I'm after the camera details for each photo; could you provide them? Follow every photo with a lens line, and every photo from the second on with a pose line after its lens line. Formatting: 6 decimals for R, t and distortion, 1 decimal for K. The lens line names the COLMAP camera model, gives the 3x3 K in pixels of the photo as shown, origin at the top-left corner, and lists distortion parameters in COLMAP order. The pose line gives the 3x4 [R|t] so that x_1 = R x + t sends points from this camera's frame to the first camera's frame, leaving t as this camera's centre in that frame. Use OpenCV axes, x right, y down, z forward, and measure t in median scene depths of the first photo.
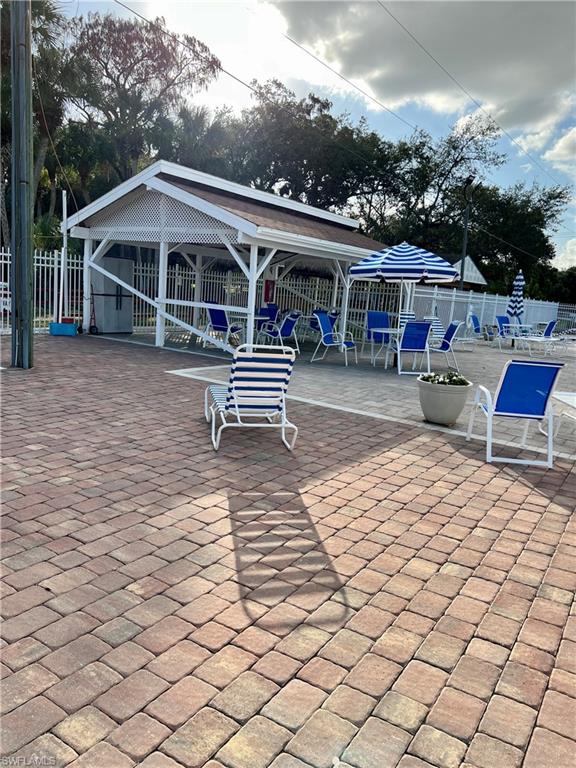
lens RADIAL K [[558.5, 0, 282.4], [0, 558.5, 384.9], [0, 0, 1]] dist [0.046606, -0.083318]
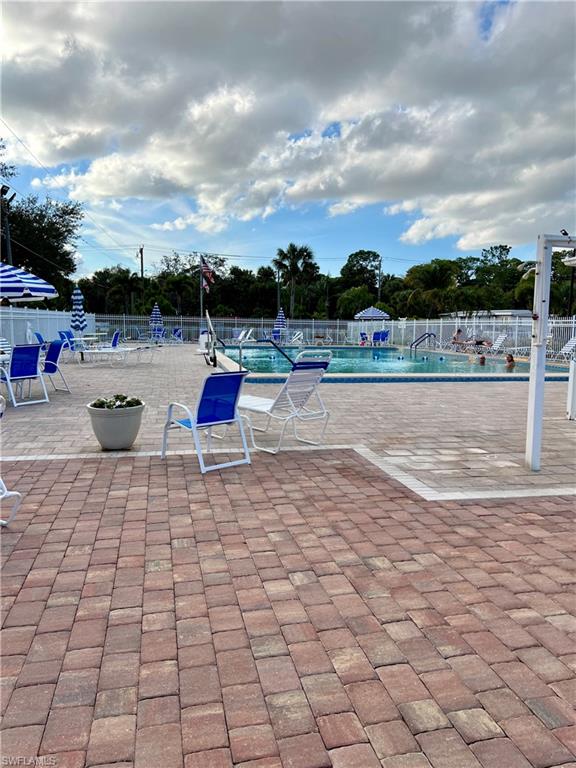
lens RADIAL K [[558.5, 0, 282.4], [0, 558.5, 384.9], [0, 0, 1]] dist [0.046606, -0.083318]
pose [[0.688013, -0.150962, 0.709823, -0.241135], [0.166250, 0.984899, 0.048323, -0.048969], [-0.706398, 0.084761, 0.702721, 0.151225]]
